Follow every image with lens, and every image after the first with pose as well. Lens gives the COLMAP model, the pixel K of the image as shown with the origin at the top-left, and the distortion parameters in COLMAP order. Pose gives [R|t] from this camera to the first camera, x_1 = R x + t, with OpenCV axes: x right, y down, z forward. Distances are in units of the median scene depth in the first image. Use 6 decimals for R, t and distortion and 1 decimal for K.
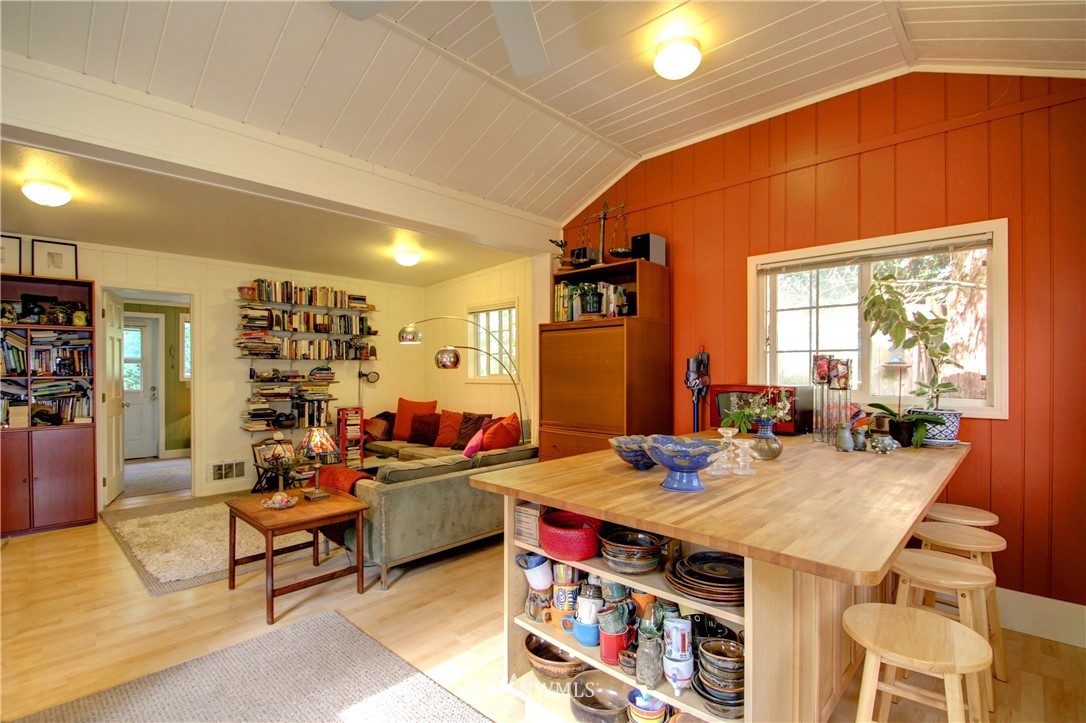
lens RADIAL K [[508.8, 0, 564.1], [0, 508.8, 370.3], [0, 0, 1]] dist [0.003658, -0.010973]
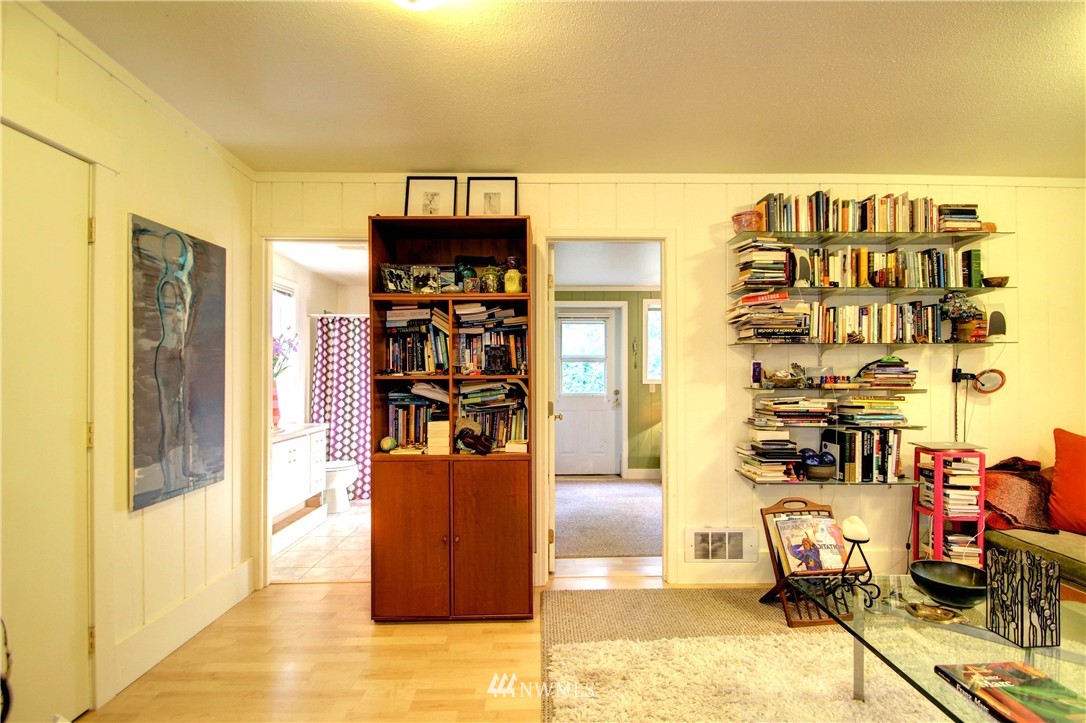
lens RADIAL K [[508.8, 0, 542.0], [0, 508.8, 369.6], [0, 0, 1]] dist [0.003658, -0.010973]
pose [[0.670217, -0.007147, -0.742131, -0.352844], [0.000840, 0.999960, -0.008871, 0.007451], [0.742165, 0.005322, 0.670196, 0.453624]]
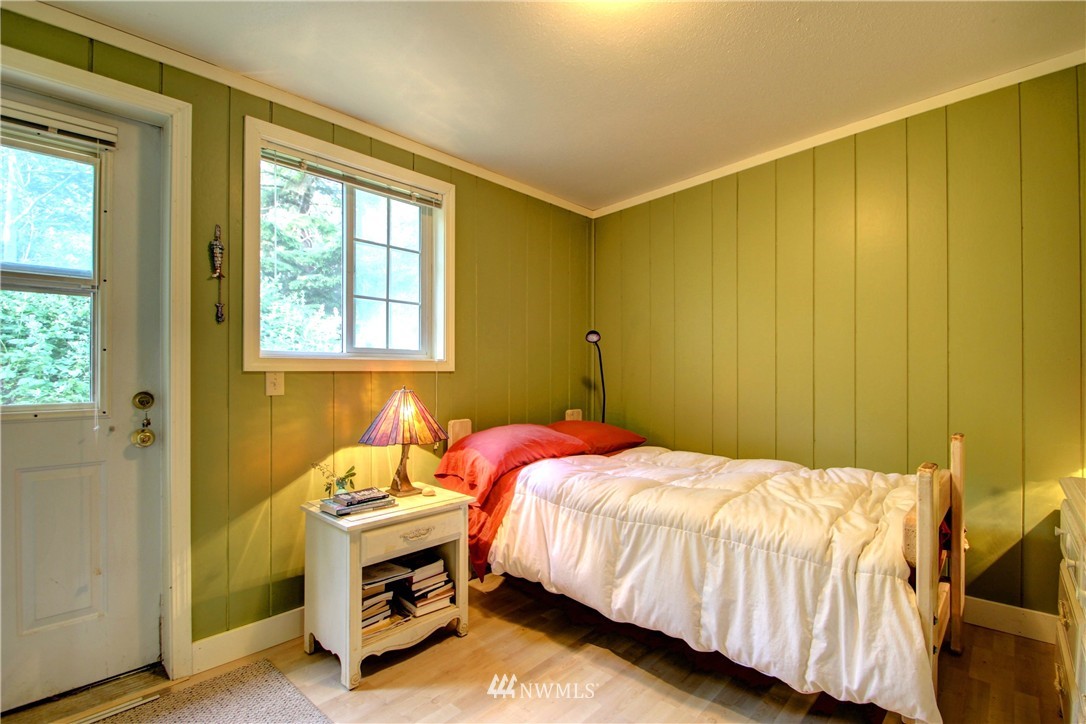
lens RADIAL K [[508.8, 0, 545.5], [0, 508.8, 367.6], [0, 0, 1]] dist [0.003658, -0.010973]
pose [[0.999941, -0.003522, -0.010274, -0.784957], [0.003460, 0.999976, -0.006062, 0.028225], [0.010295, 0.006026, 0.999929, 0.968425]]
